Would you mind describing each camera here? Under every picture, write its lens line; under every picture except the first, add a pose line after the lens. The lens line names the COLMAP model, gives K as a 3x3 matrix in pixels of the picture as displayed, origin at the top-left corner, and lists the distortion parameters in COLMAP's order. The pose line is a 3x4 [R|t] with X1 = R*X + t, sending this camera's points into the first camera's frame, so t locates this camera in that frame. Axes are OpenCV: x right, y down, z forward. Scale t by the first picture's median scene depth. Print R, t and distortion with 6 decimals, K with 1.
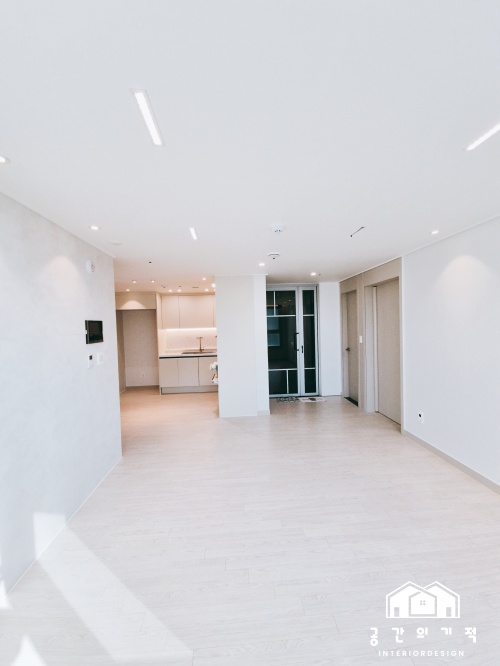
lens RADIAL K [[272.1, 0, 250.1], [0, 272.1, 334.1], [0, 0, 1]] dist [0.006643, -0.002058]
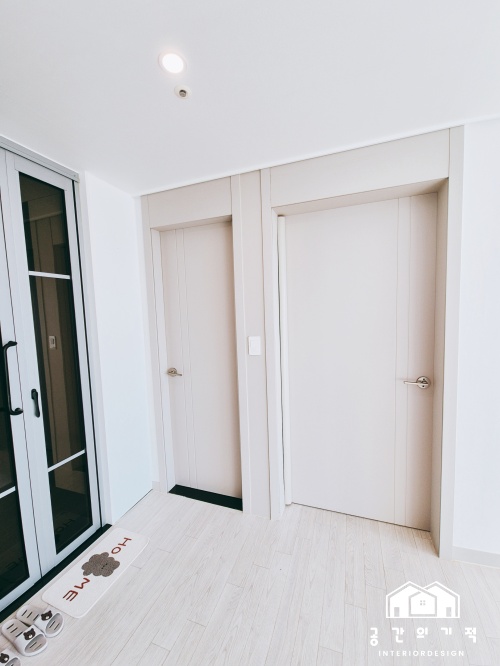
lens RADIAL K [[272.1, 0, 250.6], [0, 272.1, 332.5], [0, 0, 1]] dist [0.006643, -0.002058]
pose [[0.411397, -0.060834, 0.909424, 0.043431], [0.045761, 0.997890, 0.046051, -0.014307], [-0.910307, 0.022670, 0.413313, 0.704000]]
